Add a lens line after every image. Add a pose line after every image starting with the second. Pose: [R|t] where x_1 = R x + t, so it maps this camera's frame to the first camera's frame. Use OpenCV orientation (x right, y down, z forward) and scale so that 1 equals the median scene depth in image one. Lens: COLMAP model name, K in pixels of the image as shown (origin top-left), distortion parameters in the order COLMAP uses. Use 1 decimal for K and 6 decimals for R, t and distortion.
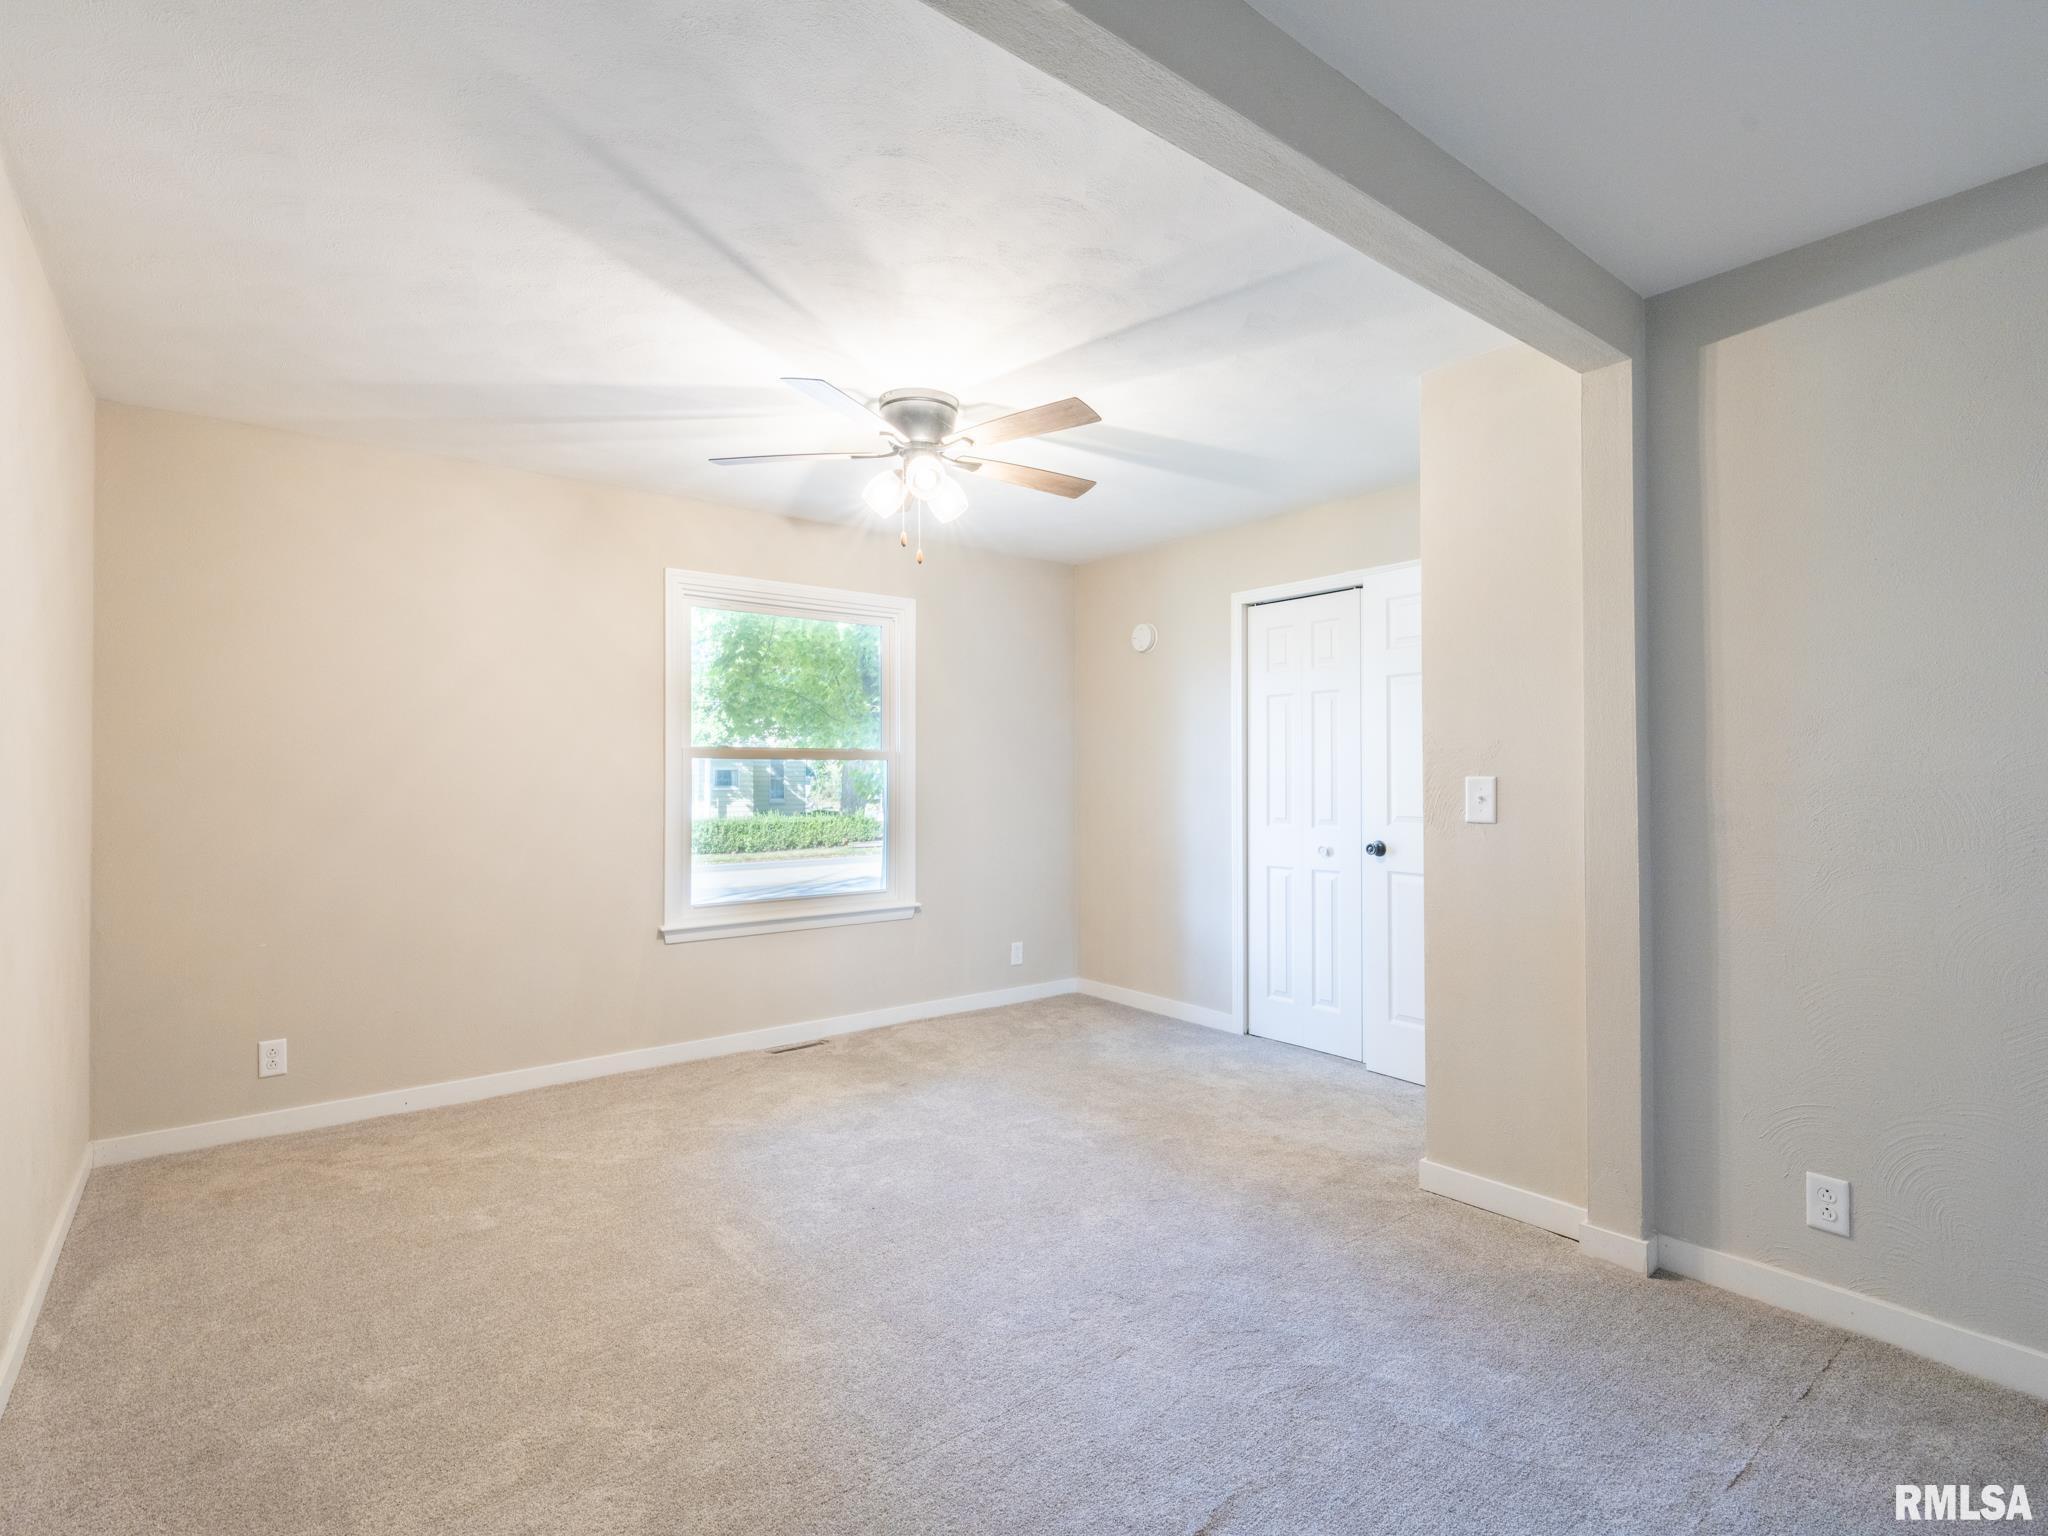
lens RADIAL K [[1005.3, 0, 1014.4], [0, 1005.3, 770.2], [0, 0, 1]] dist [-0.000717, 0.000074]
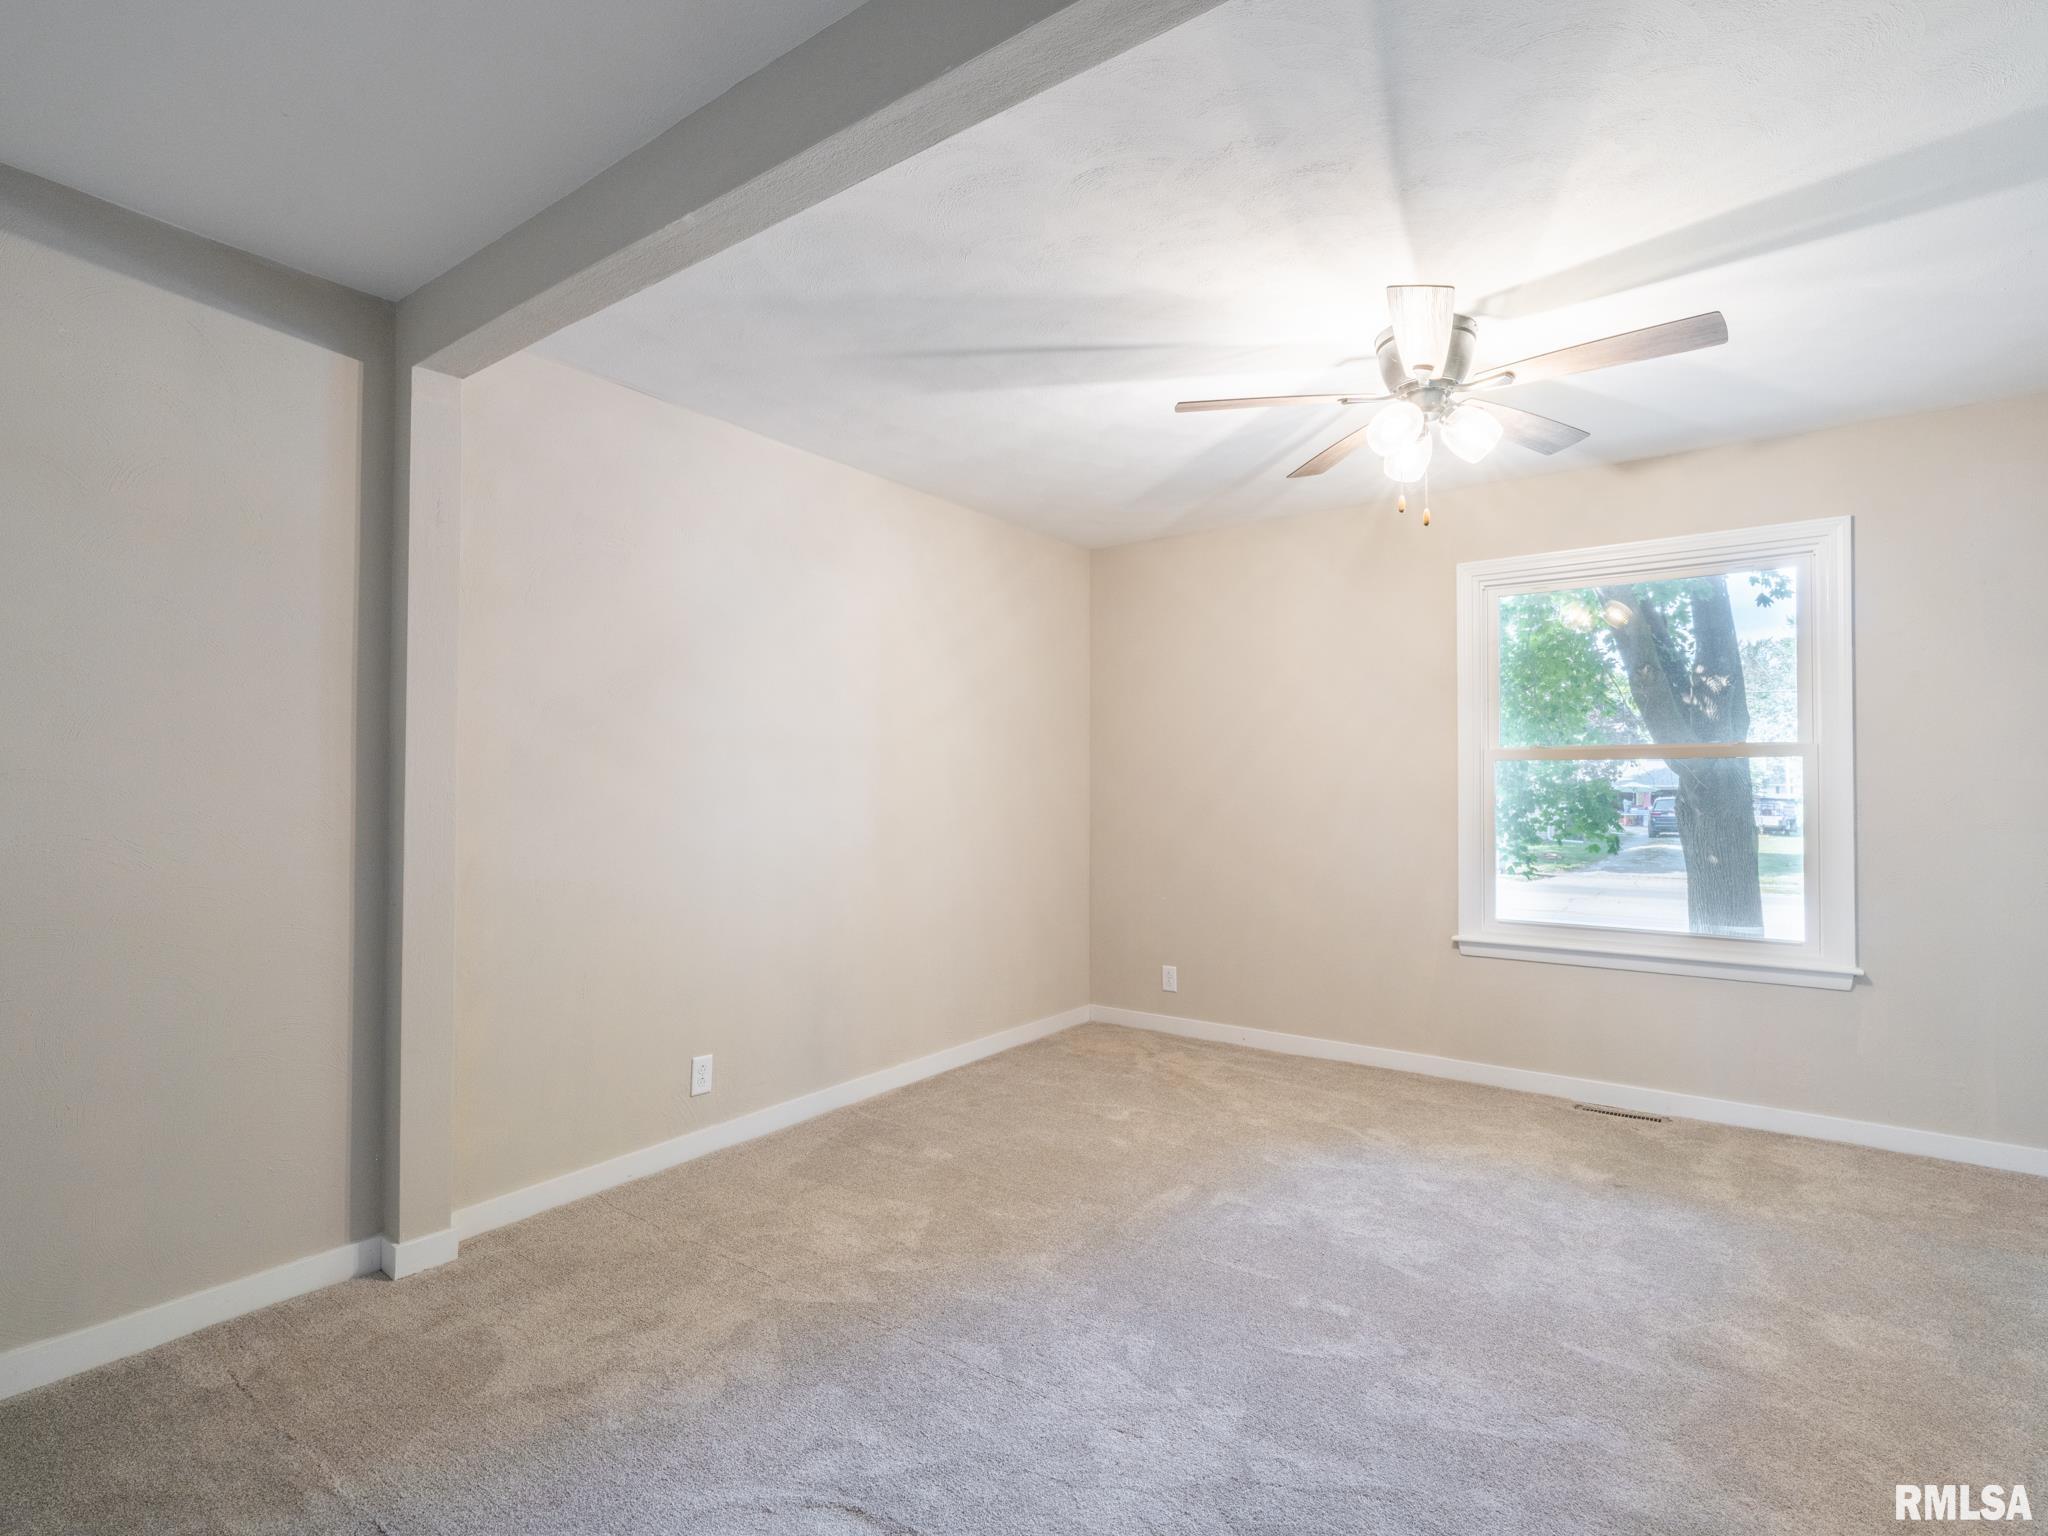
lens RADIAL K [[1005.3, 0, 1019.9], [0, 1005.3, 773.4], [0, 0, 1]] dist [-0.000717, 0.000074]
pose [[0.265362, -0.008362, -0.964113, 0.481228], [0.006985, 0.999953, -0.006750, 0.003096], [0.964123, -0.004943, 0.265408, 0.346887]]
